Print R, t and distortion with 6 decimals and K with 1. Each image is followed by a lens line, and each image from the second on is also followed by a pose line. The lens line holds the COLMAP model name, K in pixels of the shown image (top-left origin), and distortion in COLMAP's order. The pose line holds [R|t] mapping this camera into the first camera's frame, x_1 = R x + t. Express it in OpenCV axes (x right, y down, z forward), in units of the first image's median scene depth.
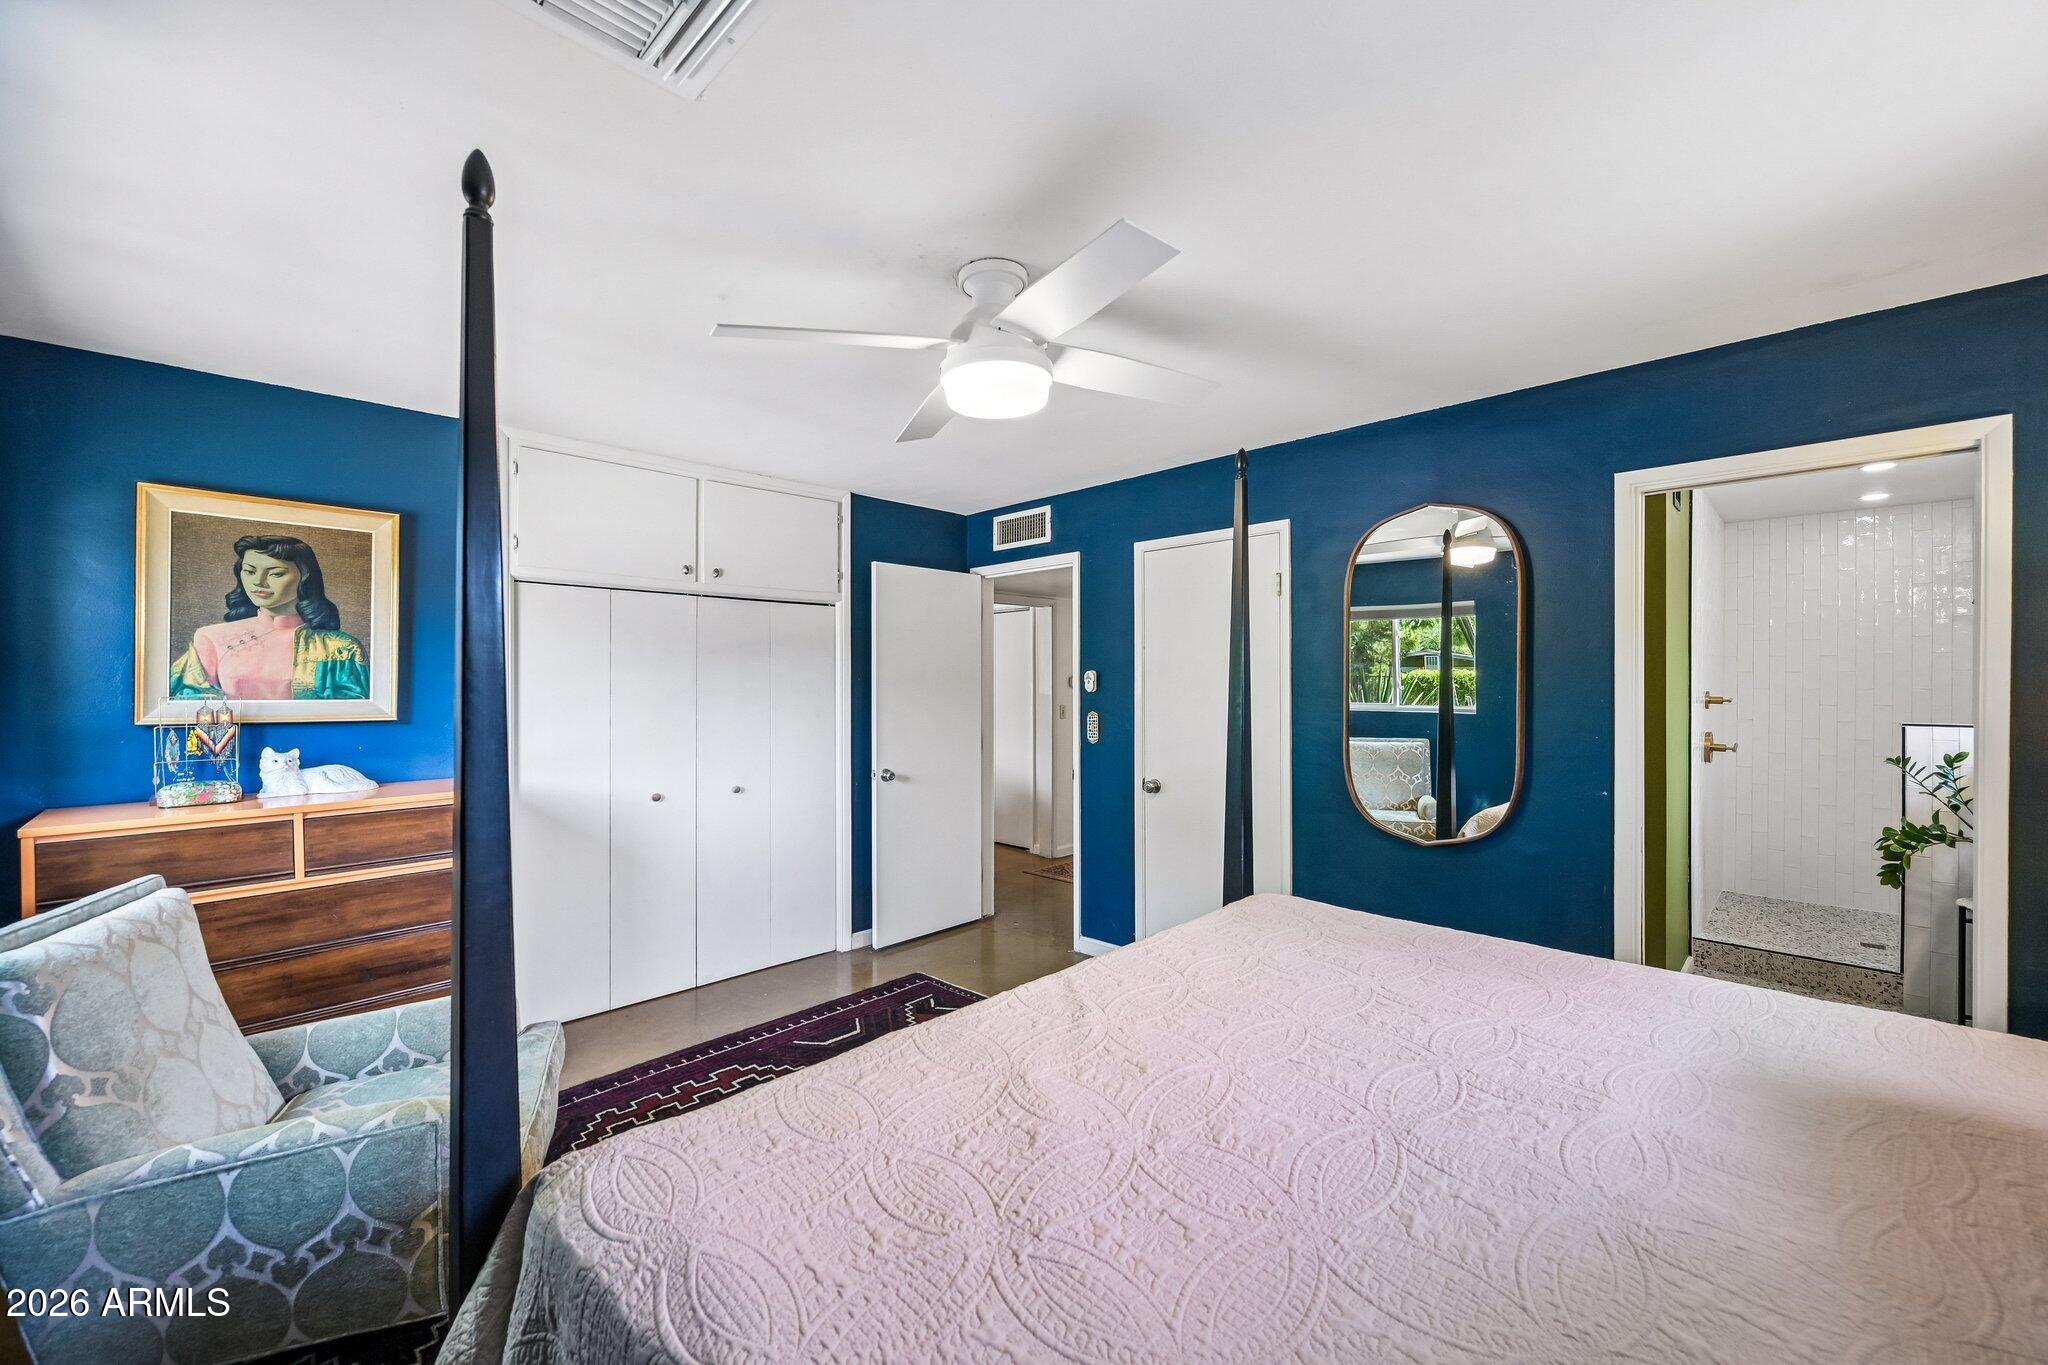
lens RADIAL K [[809.3, 0, 1021.4], [0, 809.3, 686.2], [0, 0, 1]] dist [-0.000362, 0.000109]
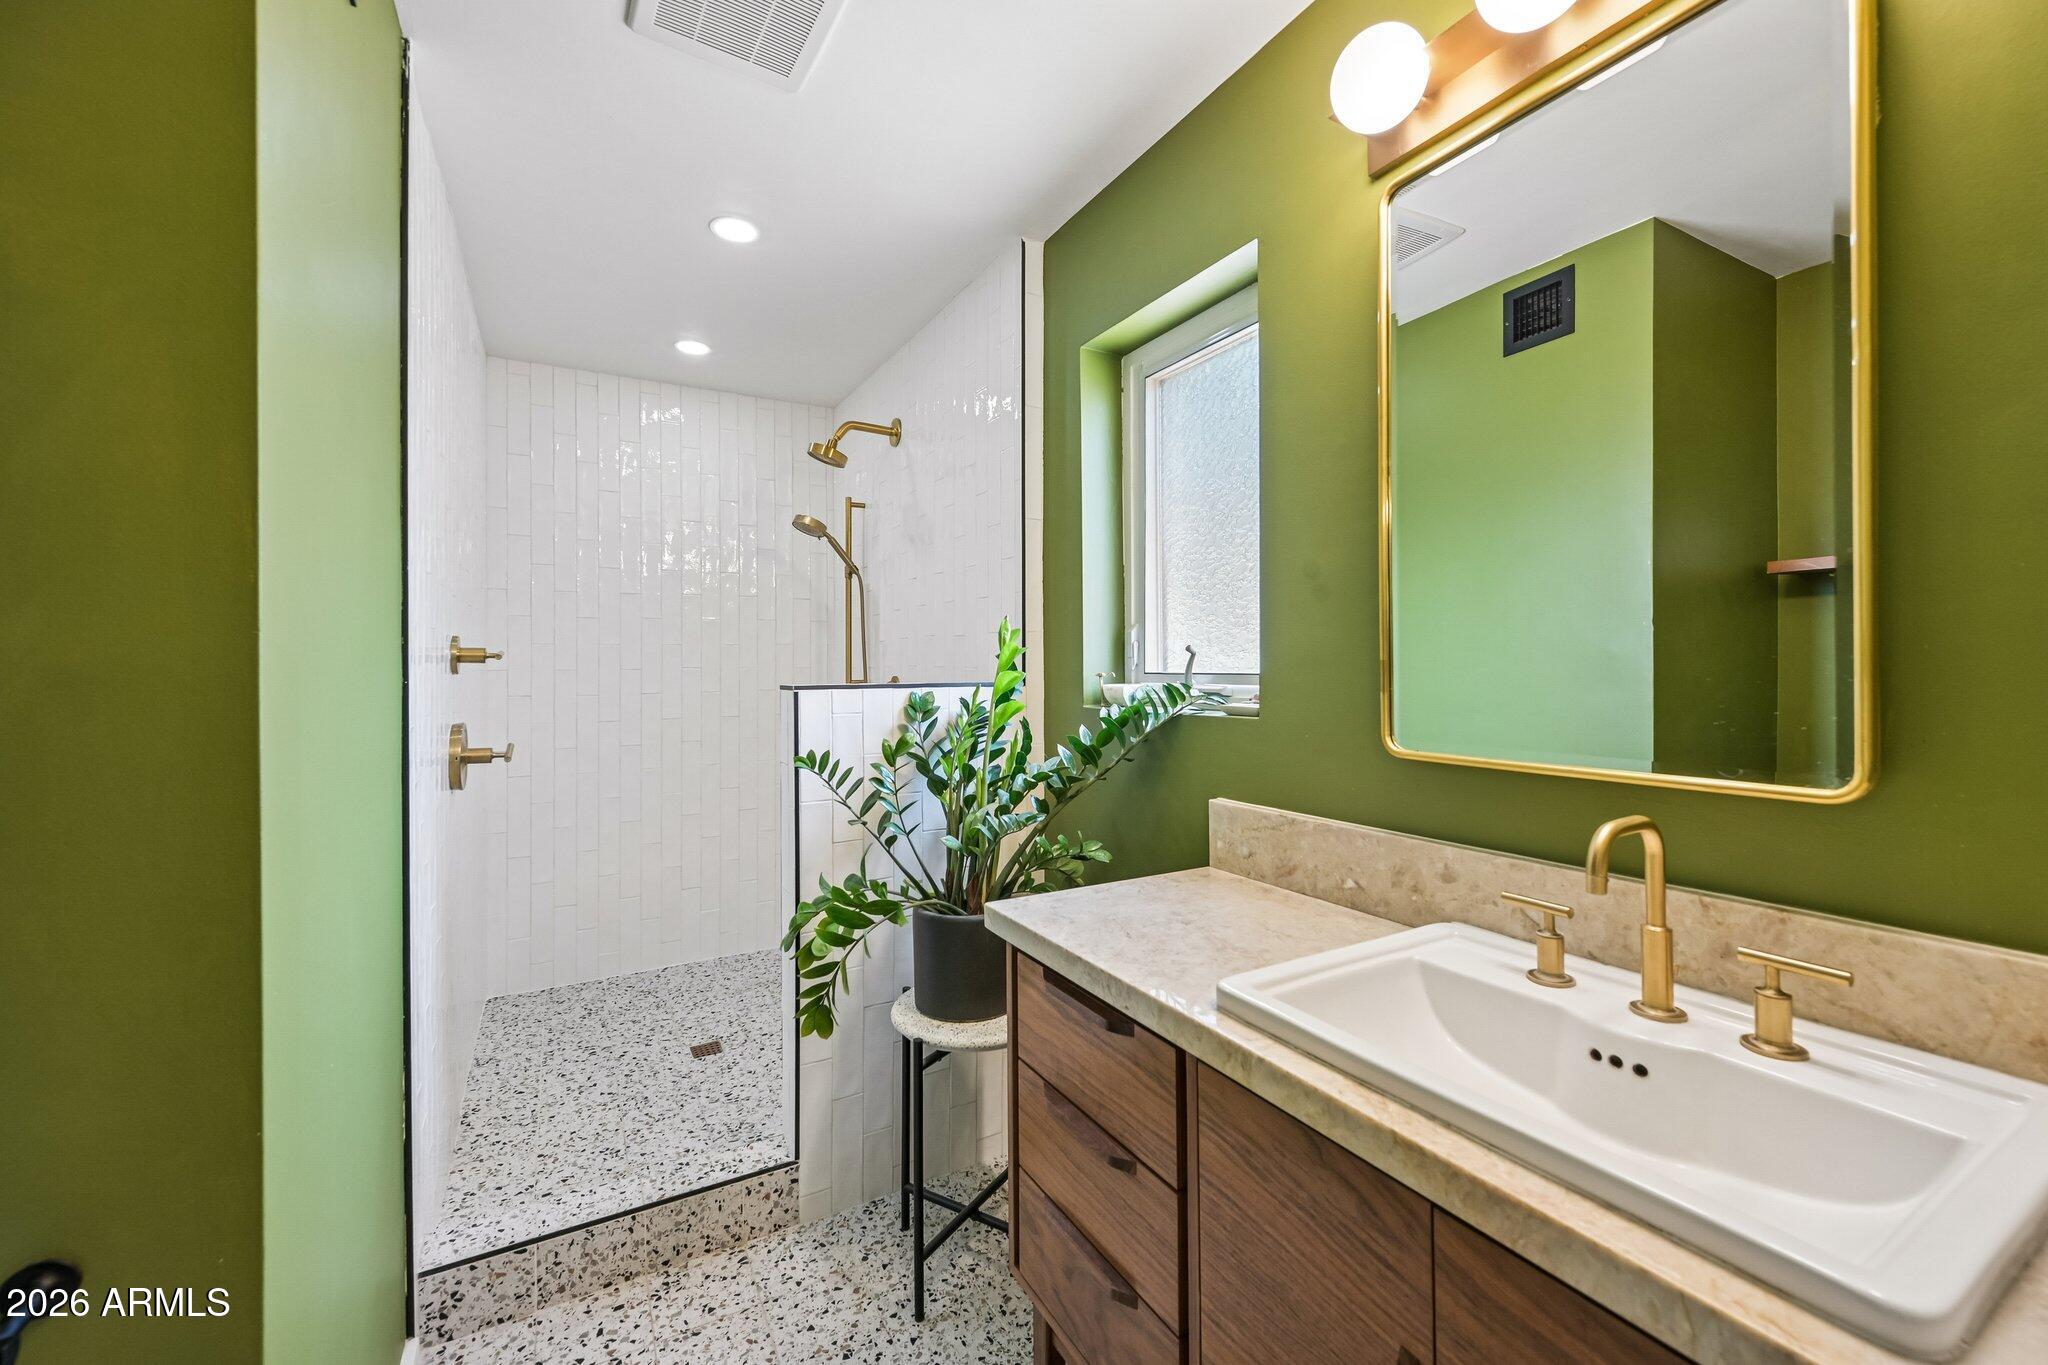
lens RADIAL K [[809.3, 0, 1020.3], [0, 809.3, 664.5], [0, 0, 1]] dist [-0.000362, 0.000109]
pose [[0.267985, 0.003897, 0.963415, 0.540747], [0.011133, 0.999913, -0.007141, 0.032995], [-0.963359, 0.012639, 0.267918, 0.624772]]
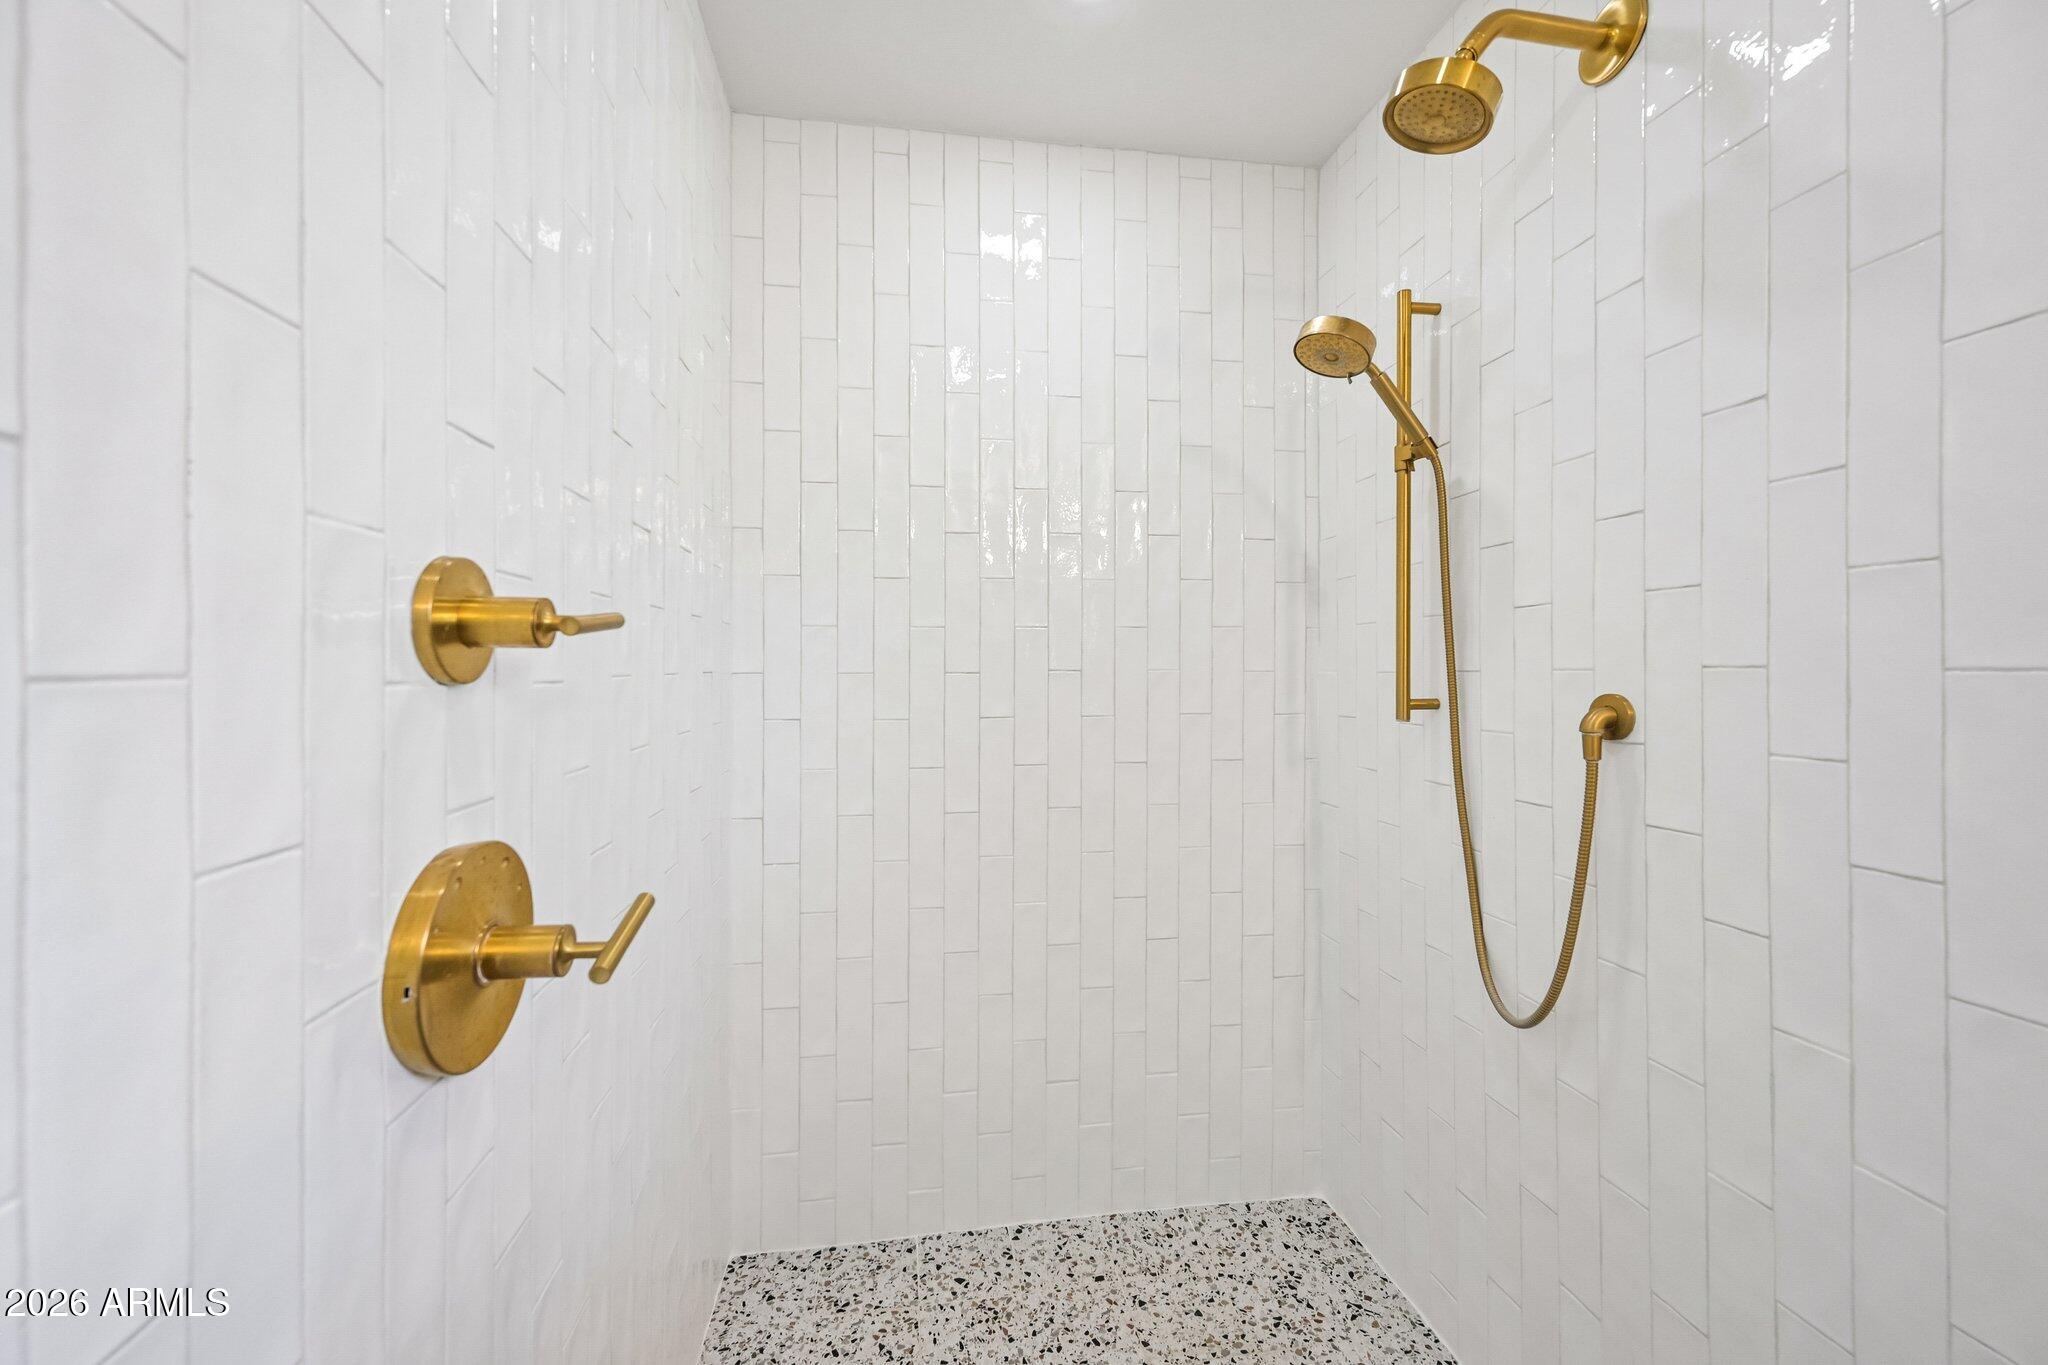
lens RADIAL K [[809.3, 0, 1024.0], [0, 809.3, 681.4], [0, 0, 1]] dist [-0.000362, 0.000109]
pose [[0.589691, -0.003269, 0.807622, 0.864581], [0.004226, 0.999991, 0.000962, 0.032090], [-0.807618, 0.002846, 0.589699, 0.916176]]
